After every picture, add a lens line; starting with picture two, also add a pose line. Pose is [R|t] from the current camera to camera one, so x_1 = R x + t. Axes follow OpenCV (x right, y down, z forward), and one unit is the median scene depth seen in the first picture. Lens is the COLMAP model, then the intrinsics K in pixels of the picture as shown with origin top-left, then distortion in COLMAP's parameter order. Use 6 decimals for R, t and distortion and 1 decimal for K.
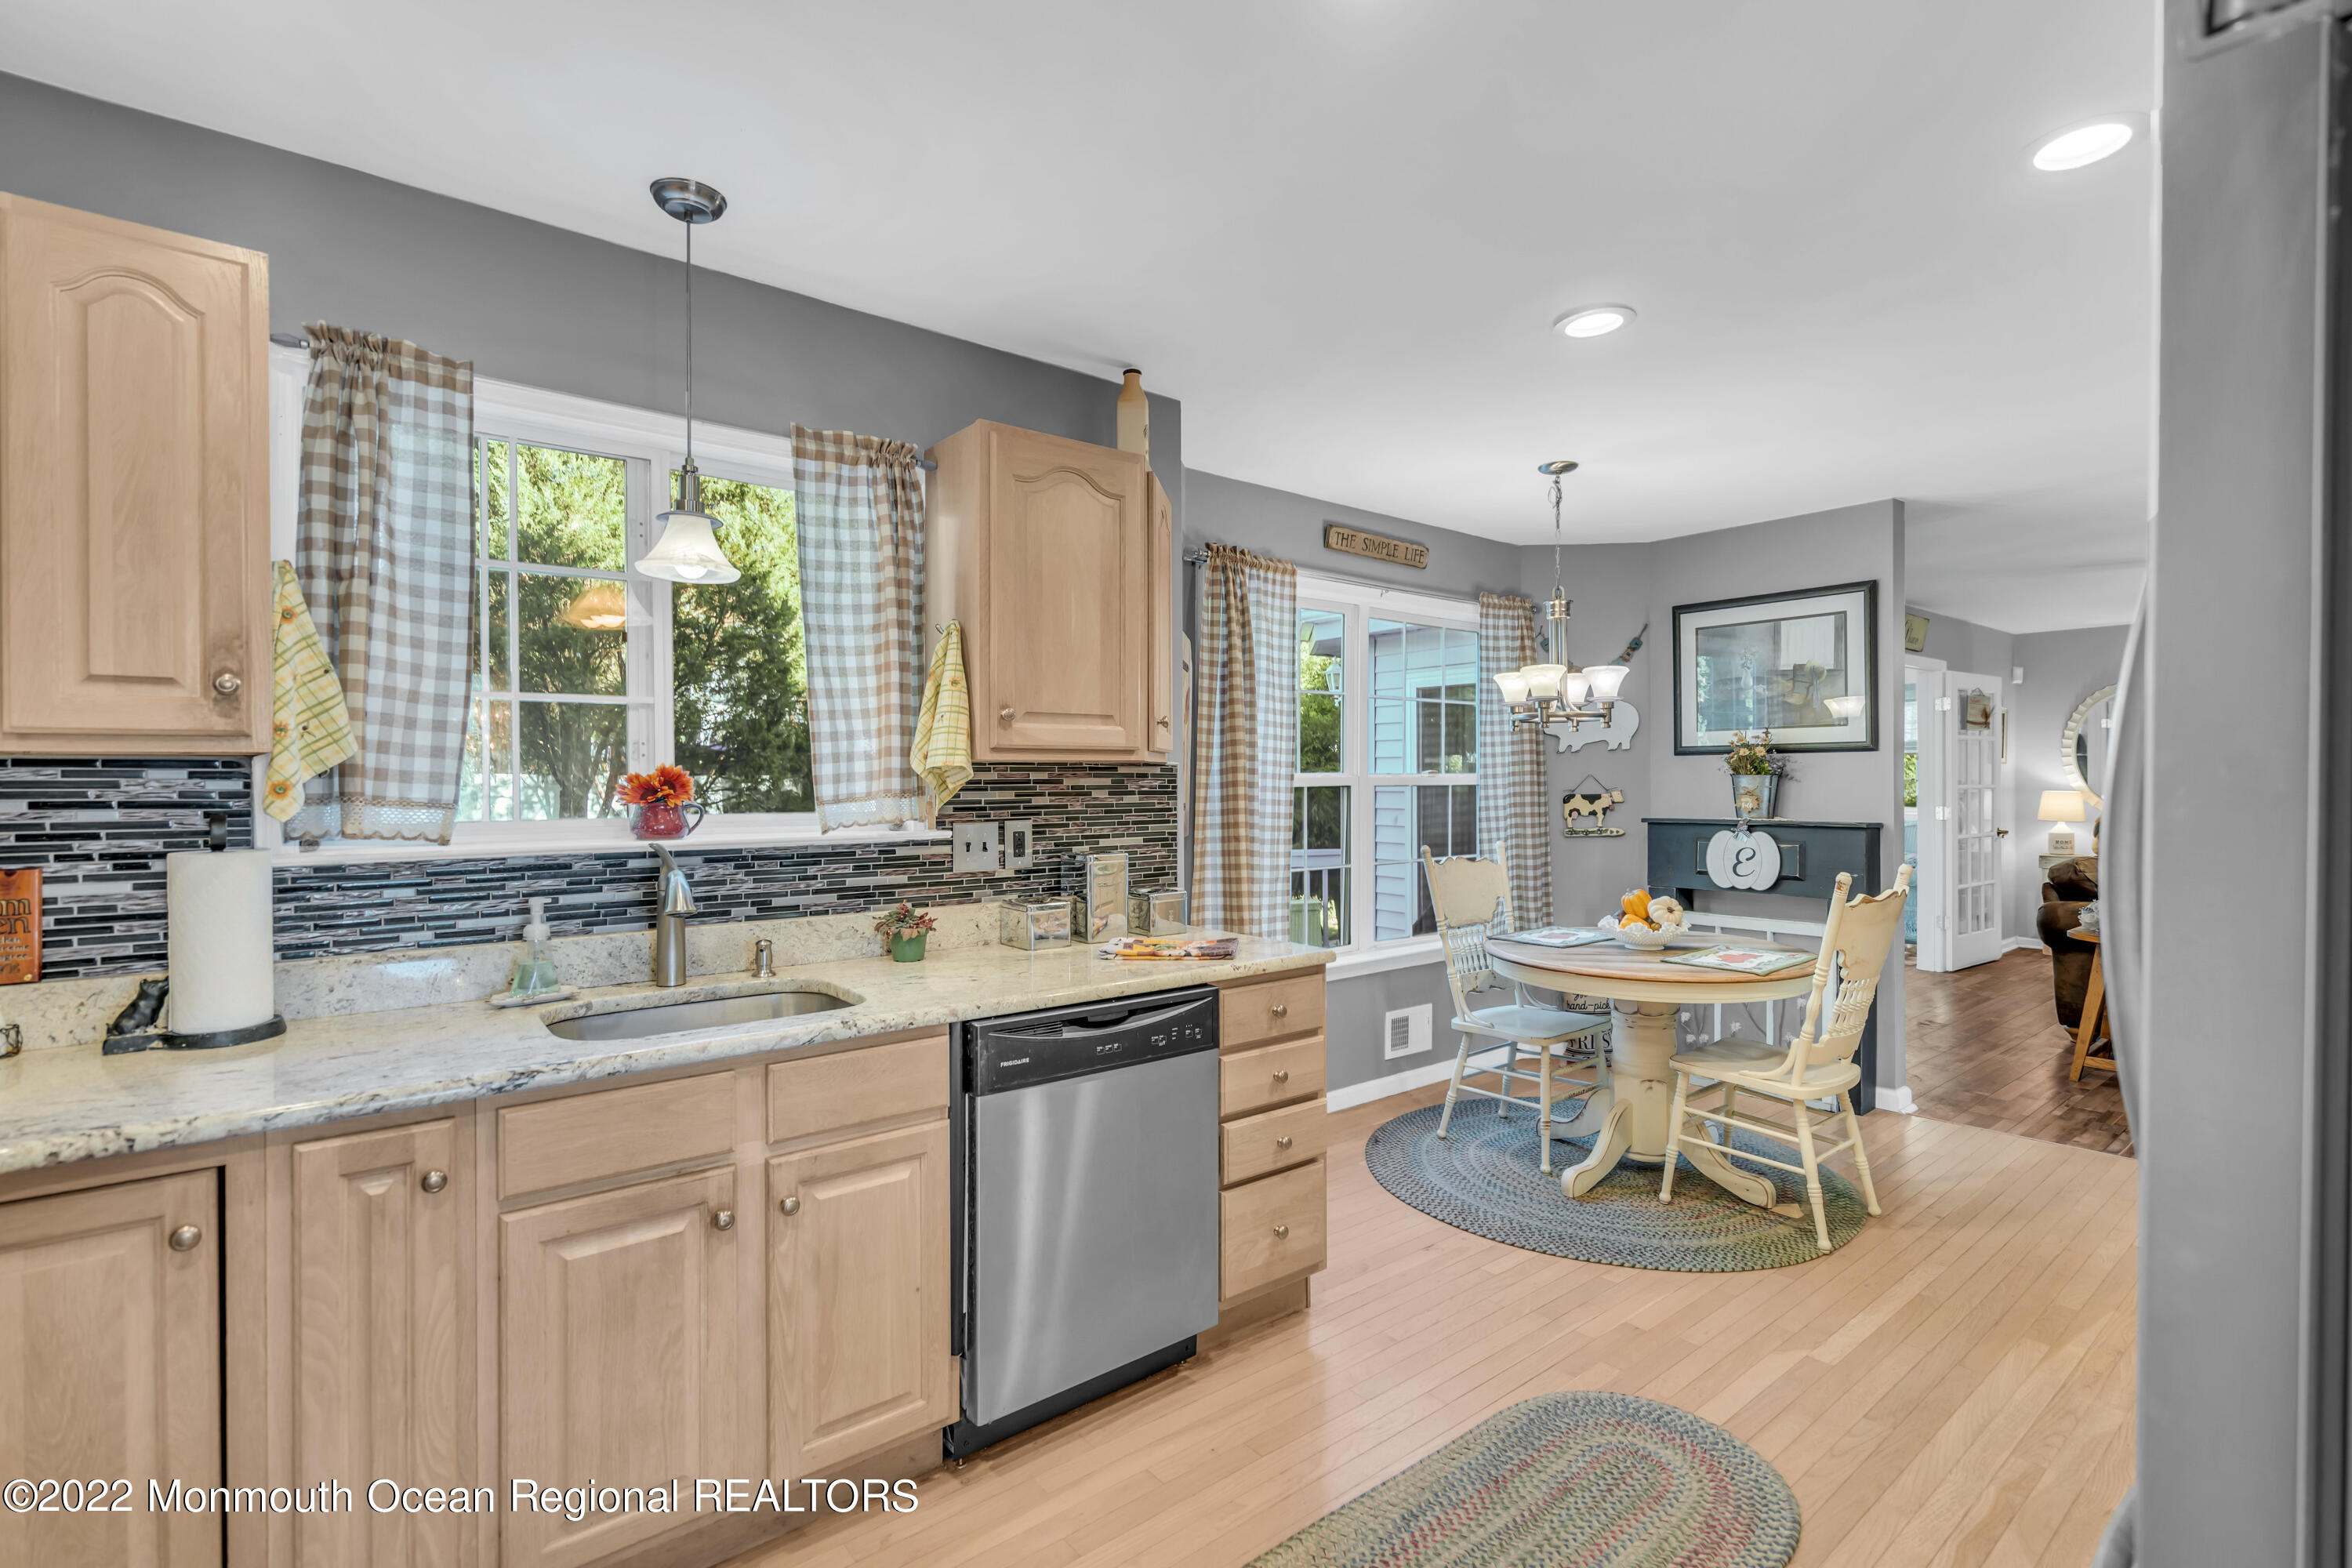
lens RADIAL K [[1067.5, 0, 1192.6], [0, 1067.5, 777.9], [0, 0, 1]] dist [-0.003306, 0.000053]
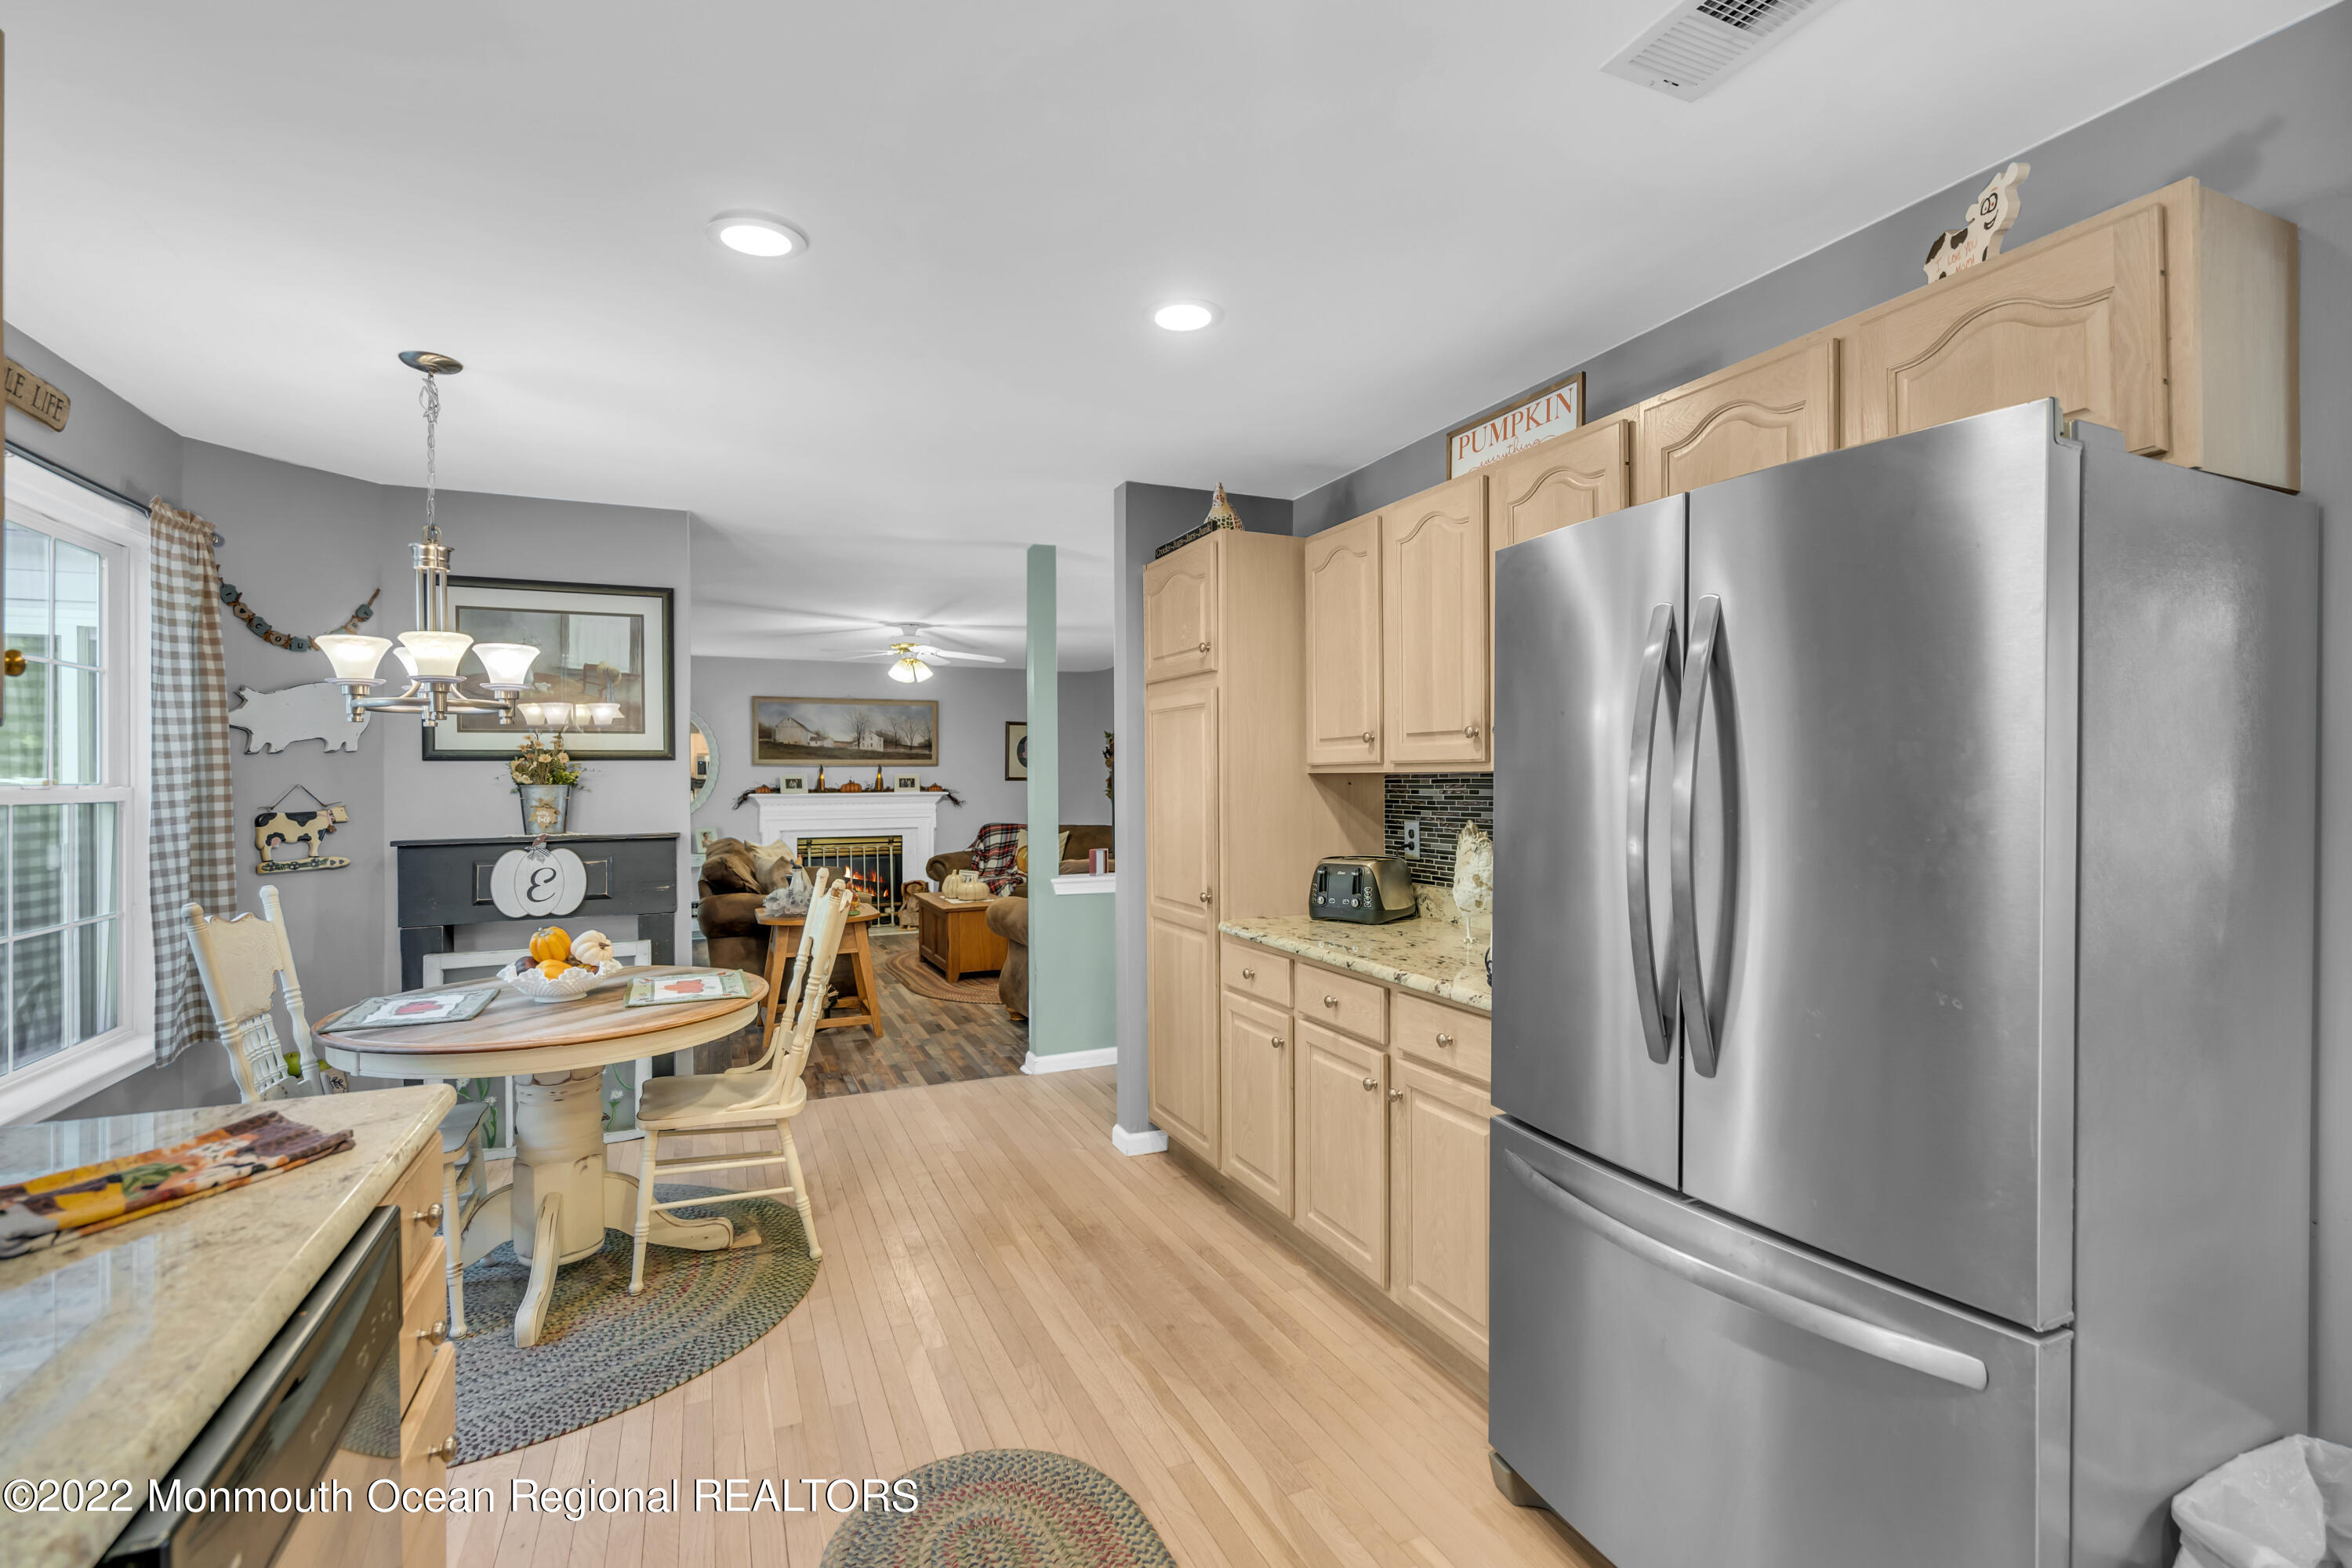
lens RADIAL K [[1073.5, 0, 1185.1], [0, 1073.5, 780.1], [0, 0, 1]] dist [-0.000925, 0.000290]
pose [[0.255012, 0.001263, 0.966937, -0.205033], [0.004868, 0.999985, -0.002590, -0.001817], [-0.966926, 0.005368, 0.255001, 0.279931]]
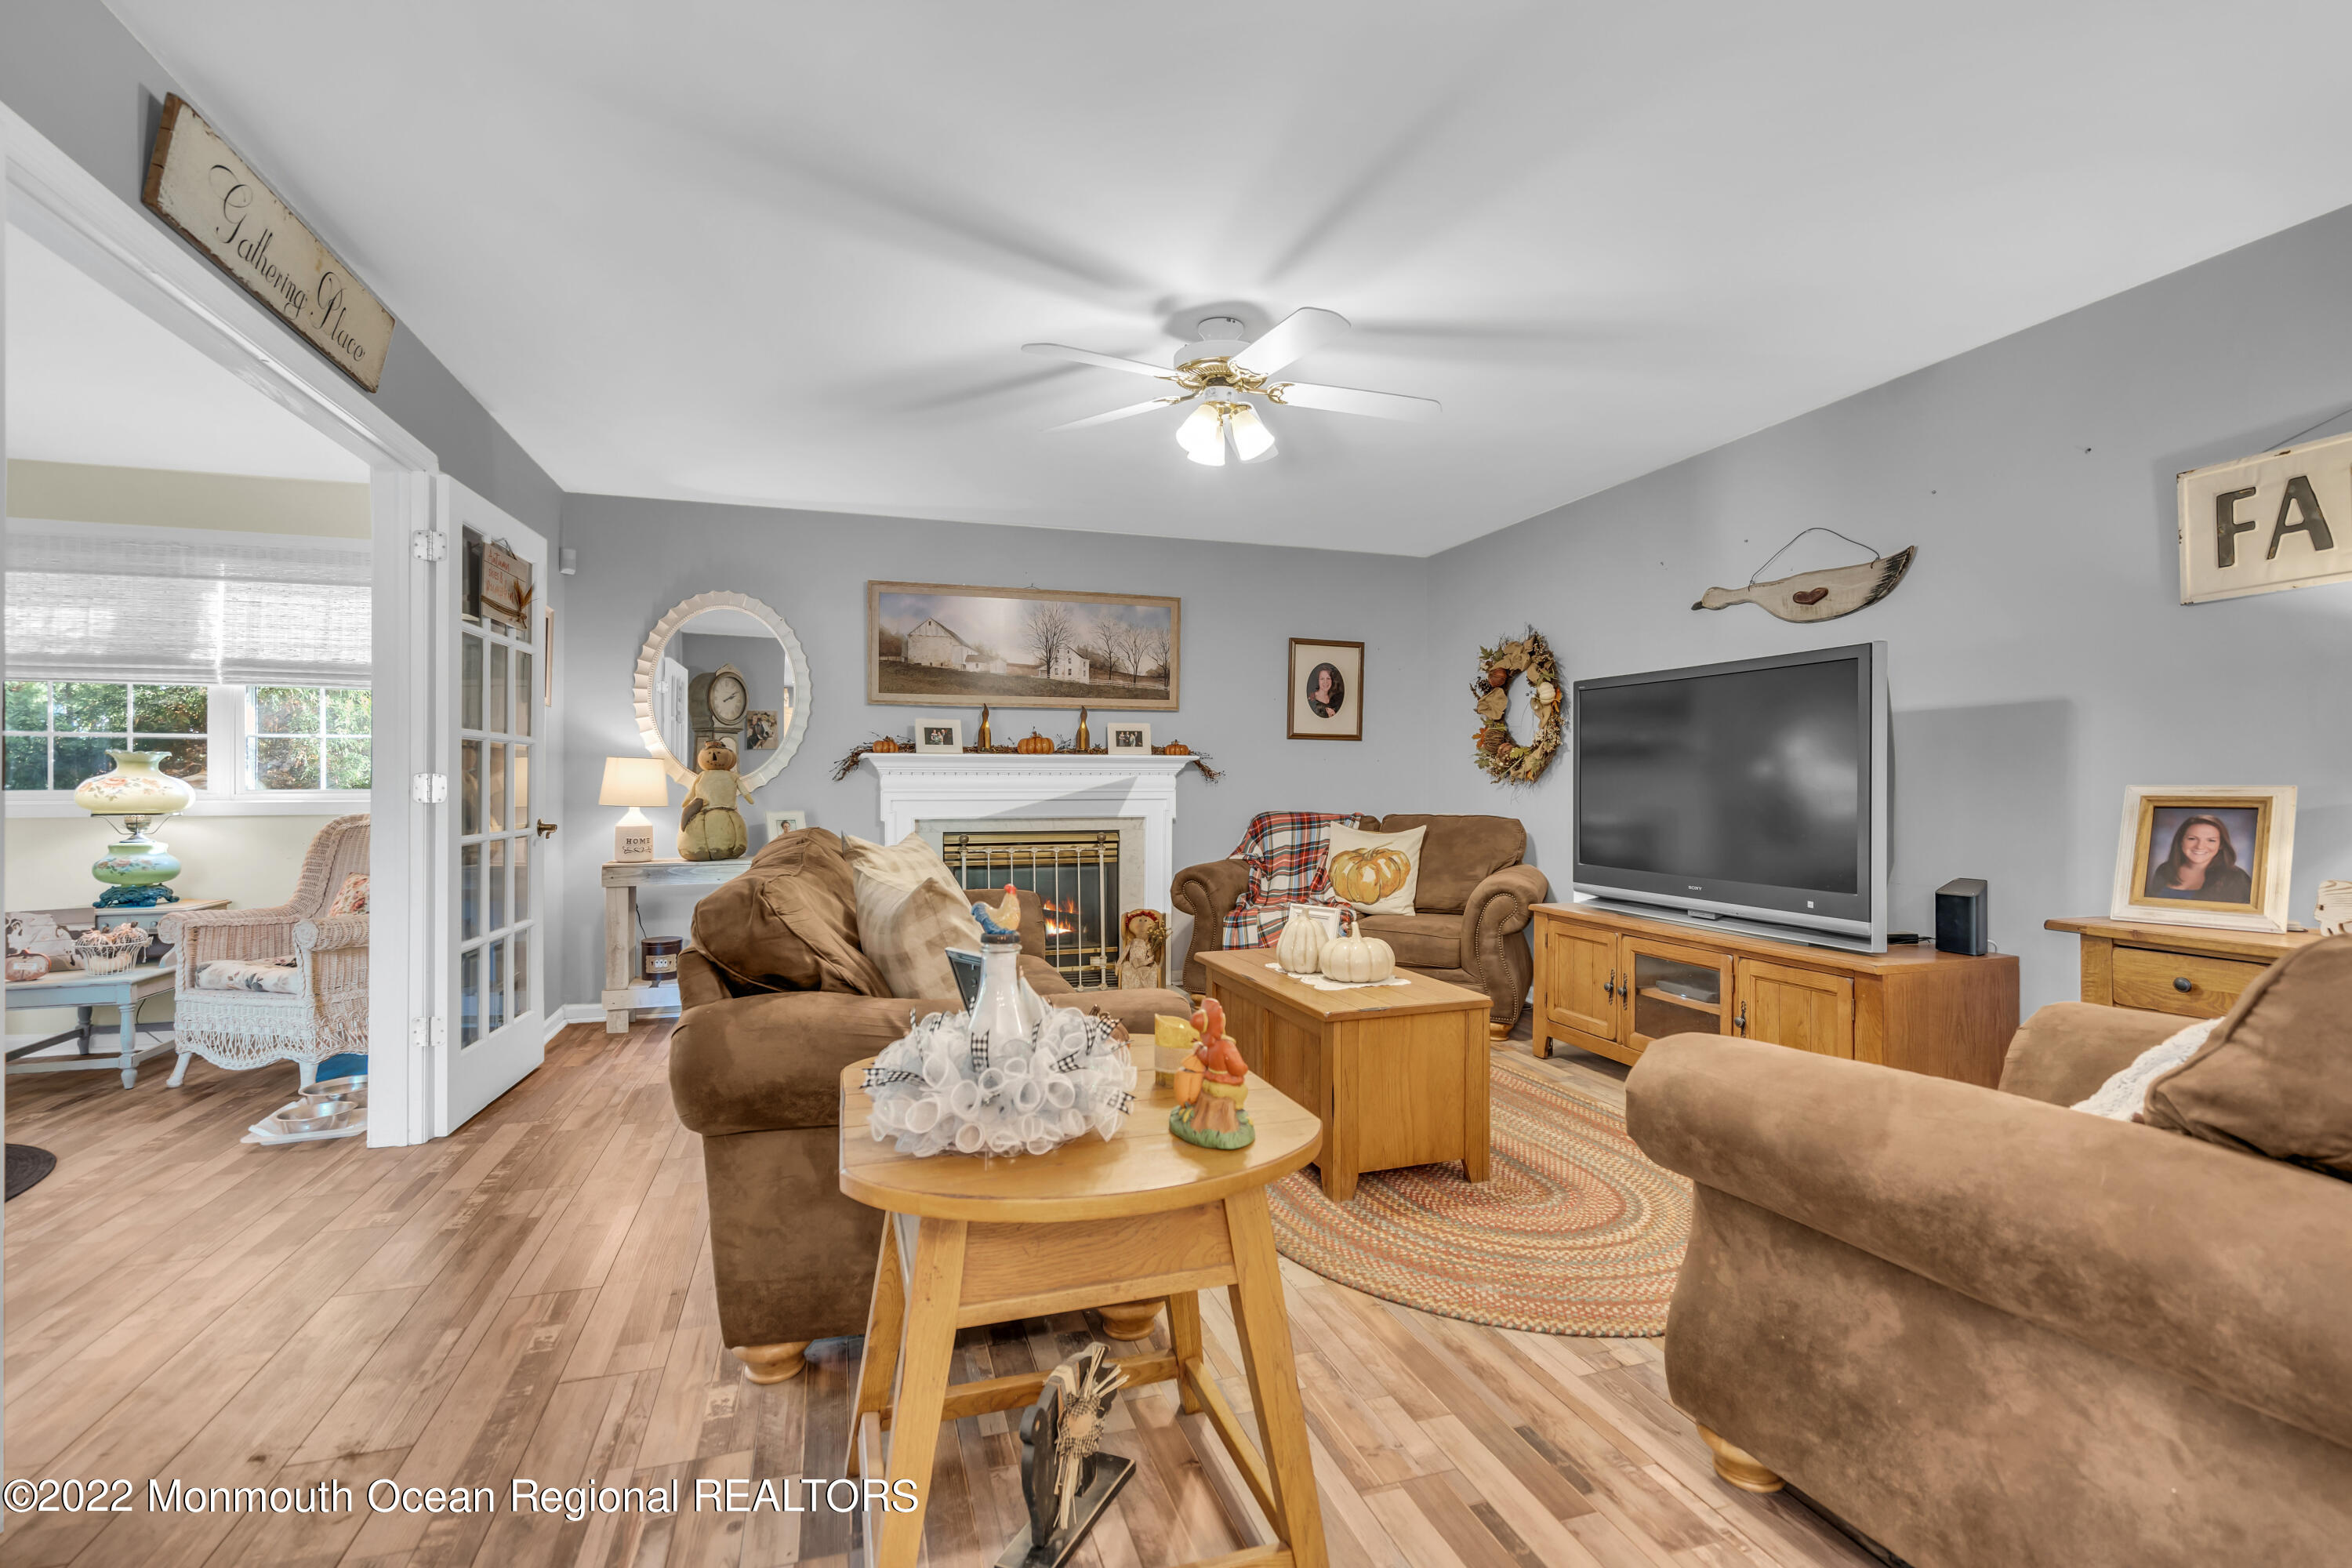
lens RADIAL K [[1067.5, 0, 1192.6], [0, 1067.5, 777.9], [0, 0, 1]] dist [-0.003306, 0.000053]
pose [[0.350133, 0.008426, 0.936662, 0.665710], [-0.000975, 0.999962, -0.008631, 0.054224], [-0.936699, 0.002109, 0.350128, 0.909815]]
